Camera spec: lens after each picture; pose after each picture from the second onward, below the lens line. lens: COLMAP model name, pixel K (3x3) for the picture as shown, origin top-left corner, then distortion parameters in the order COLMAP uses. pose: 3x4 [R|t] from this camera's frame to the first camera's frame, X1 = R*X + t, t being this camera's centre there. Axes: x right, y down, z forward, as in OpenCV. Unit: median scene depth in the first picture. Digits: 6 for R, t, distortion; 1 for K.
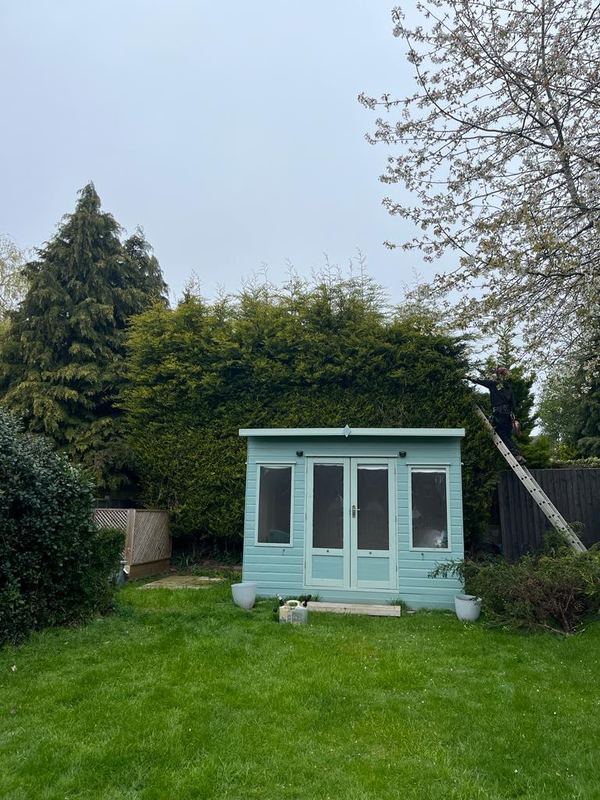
lens RADIAL K [[634.7, 0, 276.4], [0, 634.7, 390.0], [0, 0, 1]] dist [0.075161, -0.086084]
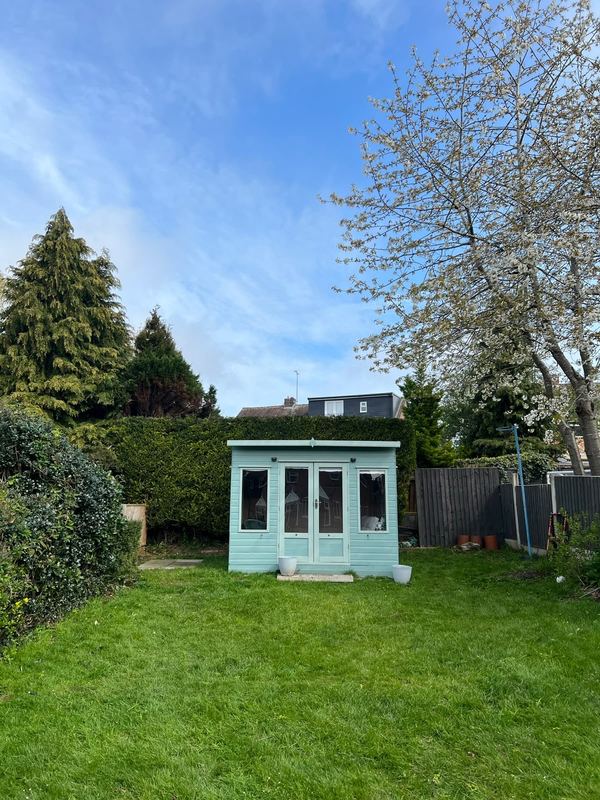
lens RADIAL K [[546.6, 0, 300.0], [0, 546.6, 400.0], [0, 0, 1]] dist [0.104439, -0.143584]
pose [[0.990924, 0.014311, 0.133657, -0.060880], [-0.014999, 0.999879, 0.004144, -0.024640], [-0.133582, -0.006111, 0.991019, -0.100955]]
